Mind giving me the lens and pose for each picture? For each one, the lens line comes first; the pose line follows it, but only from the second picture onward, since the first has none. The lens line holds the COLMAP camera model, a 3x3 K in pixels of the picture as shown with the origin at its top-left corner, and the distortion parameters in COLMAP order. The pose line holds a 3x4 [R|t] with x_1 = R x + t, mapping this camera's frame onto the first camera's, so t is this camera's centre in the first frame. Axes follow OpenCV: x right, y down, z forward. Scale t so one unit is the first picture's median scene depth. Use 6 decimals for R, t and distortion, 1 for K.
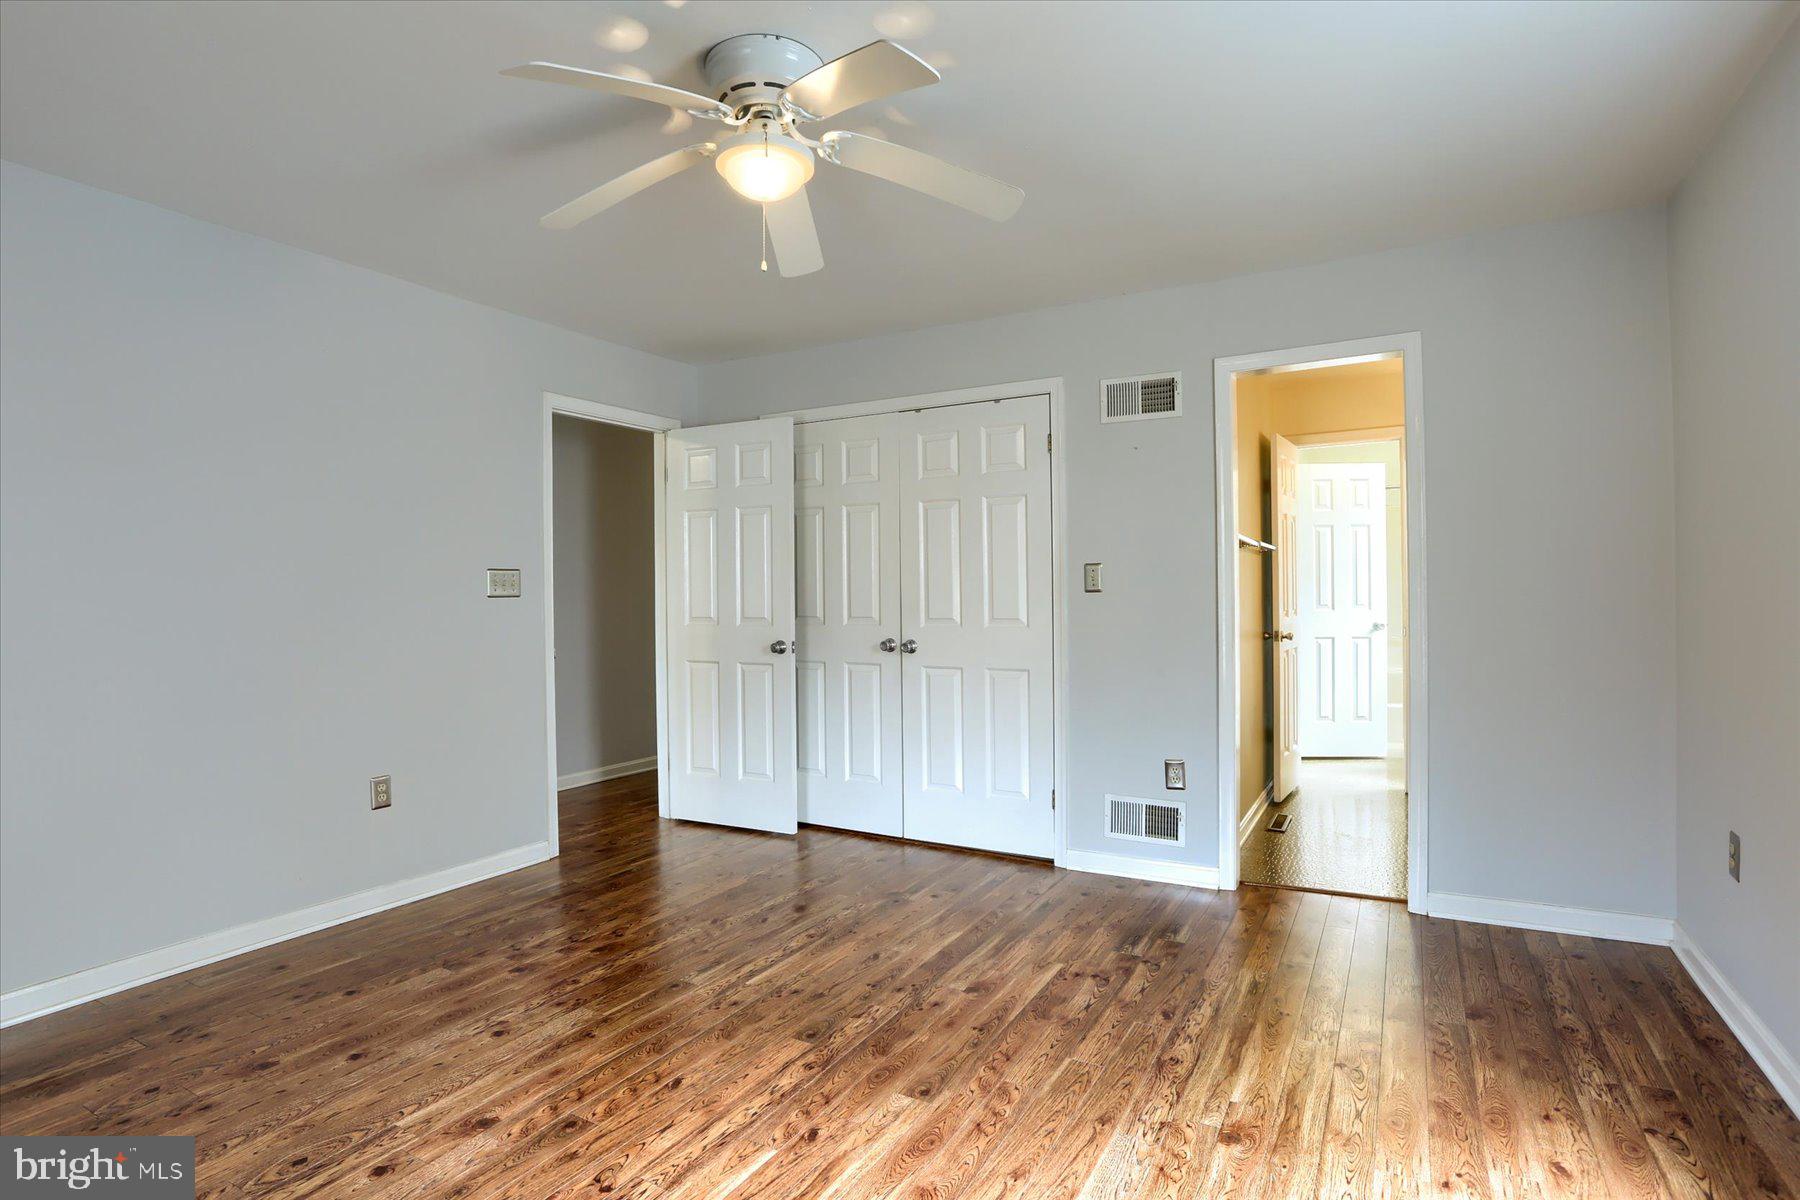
lens RADIAL K [[900.7, 0, 893.4], [0, 900.7, 586.4], [0, 0, 1]] dist [-0.064529, 0.027396]
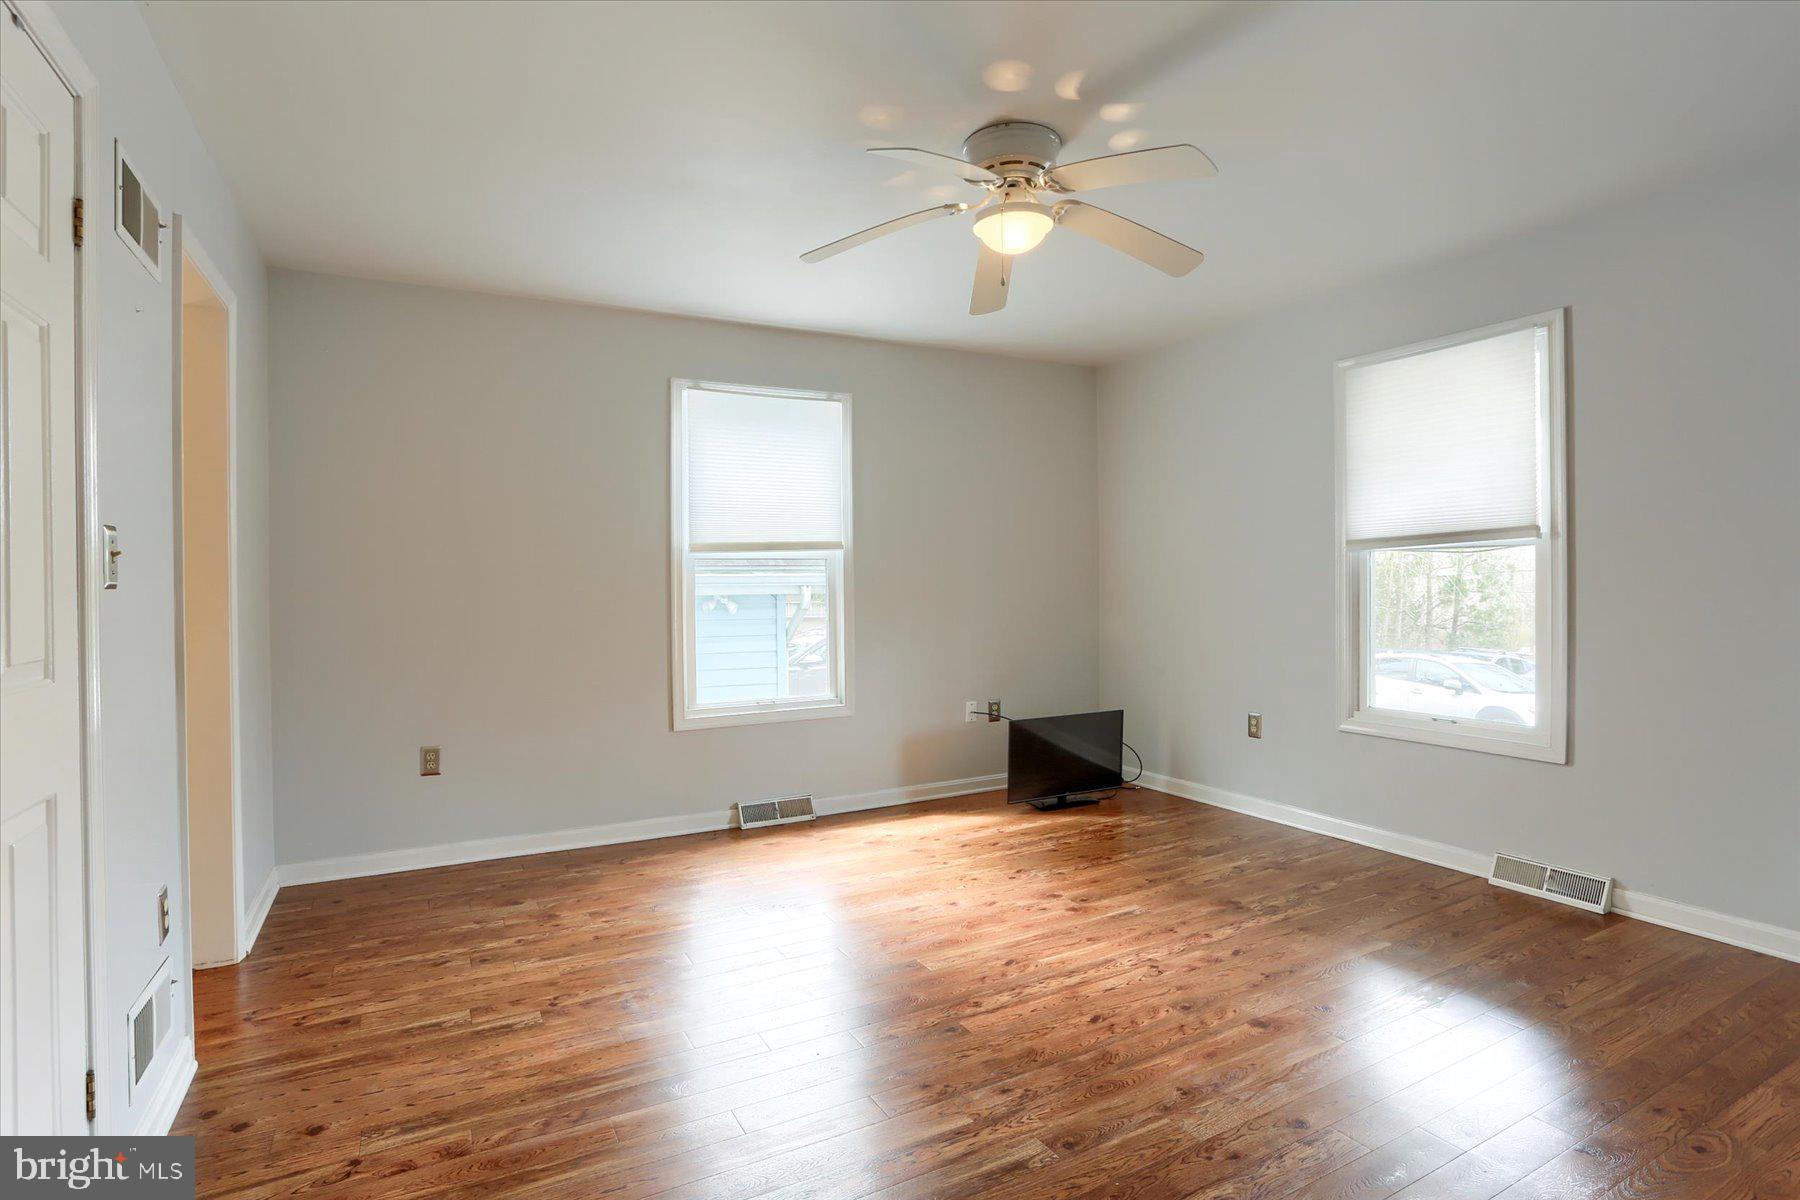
lens RADIAL K [[900.7, 0, 893.4], [0, 900.7, 586.4], [0, 0, 1]] dist [-0.064529, 0.027396]
pose [[-0.849030, 0.016570, 0.528085, -0.563033], [0.014116, 0.999863, -0.008678, 0.024837], [-0.528156, 0.000087, -0.849147, 1.866763]]
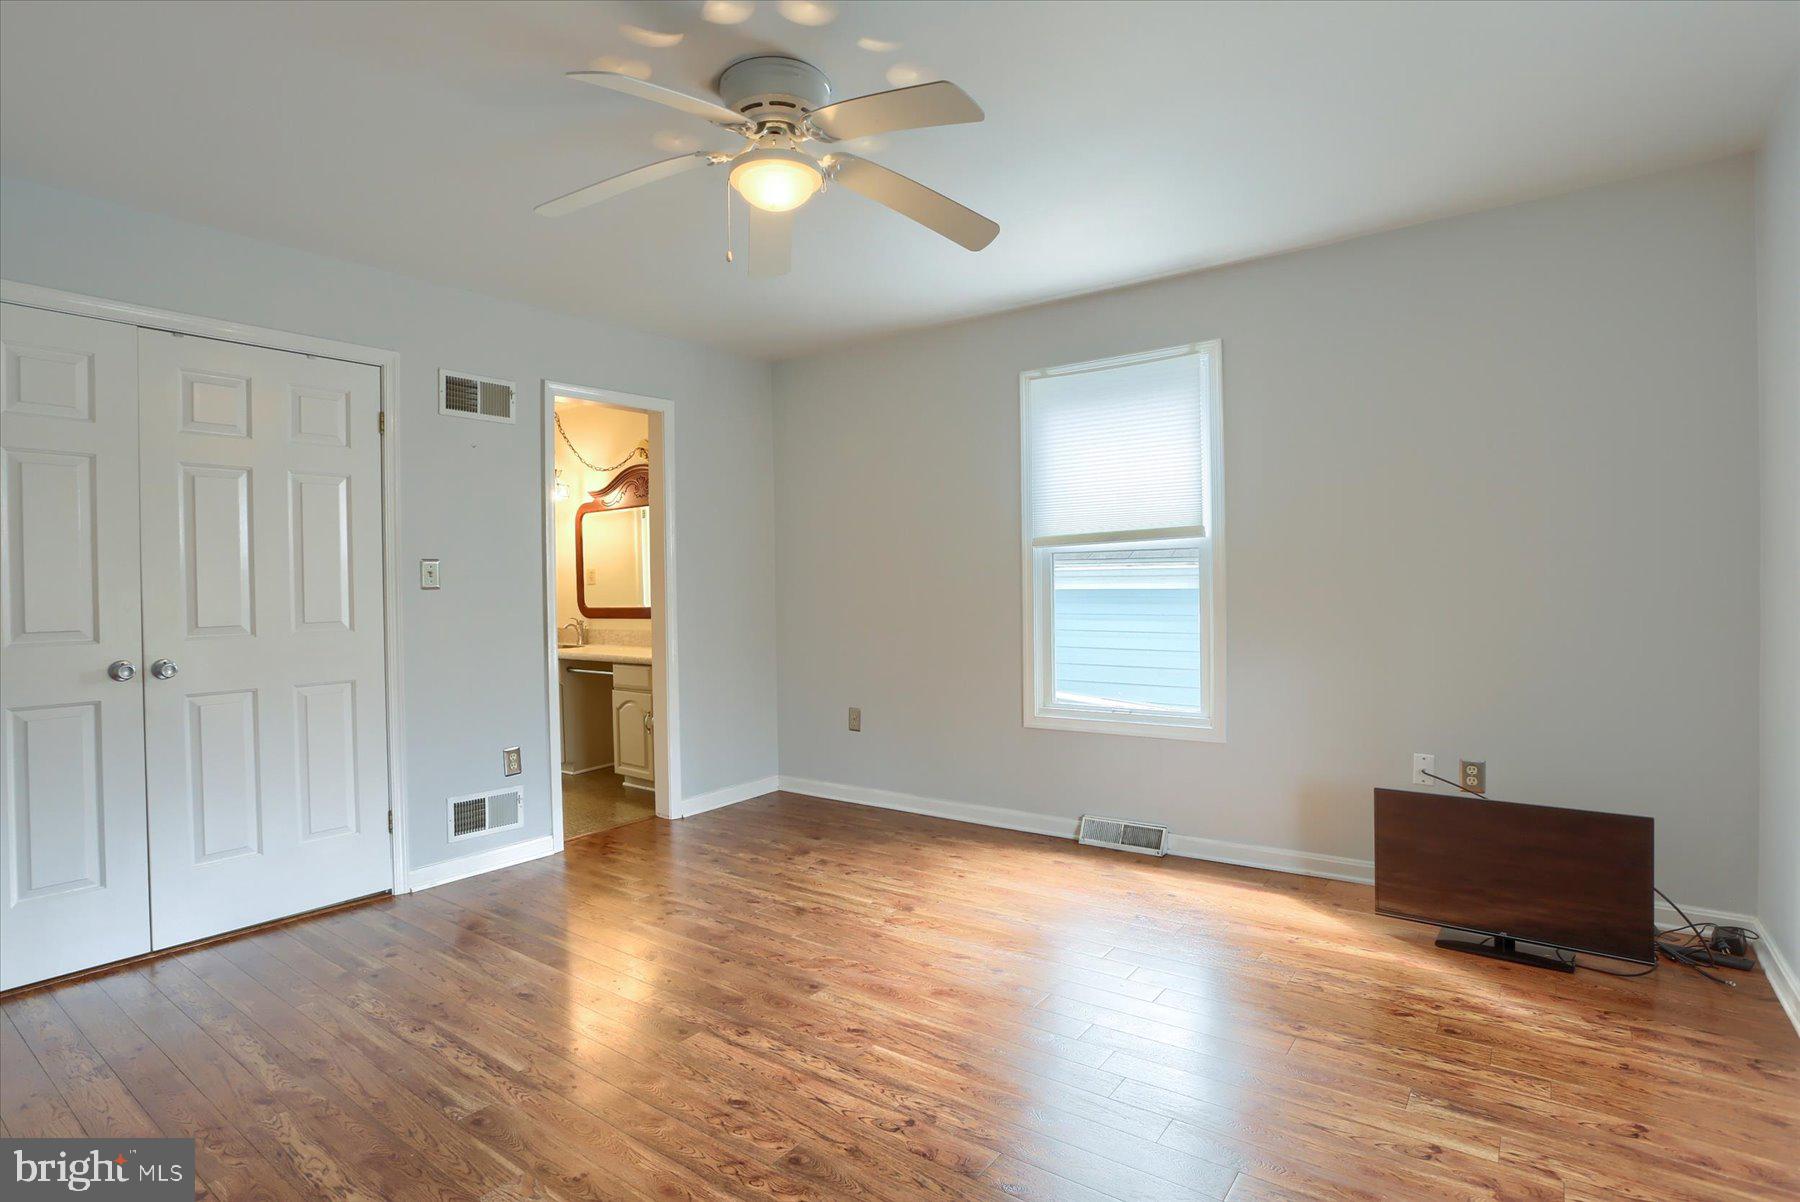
lens RADIAL K [[900.7, 0, 893.4], [0, 900.7, 587.4], [0, 0, 1]] dist [-0.064529, 0.027396]
pose [[0.121814, 0.006710, 0.992530, -1.037268], [0.009336, 0.999925, -0.007906, 0.026141], [-0.992509, 0.010229, 0.121743, 0.646067]]
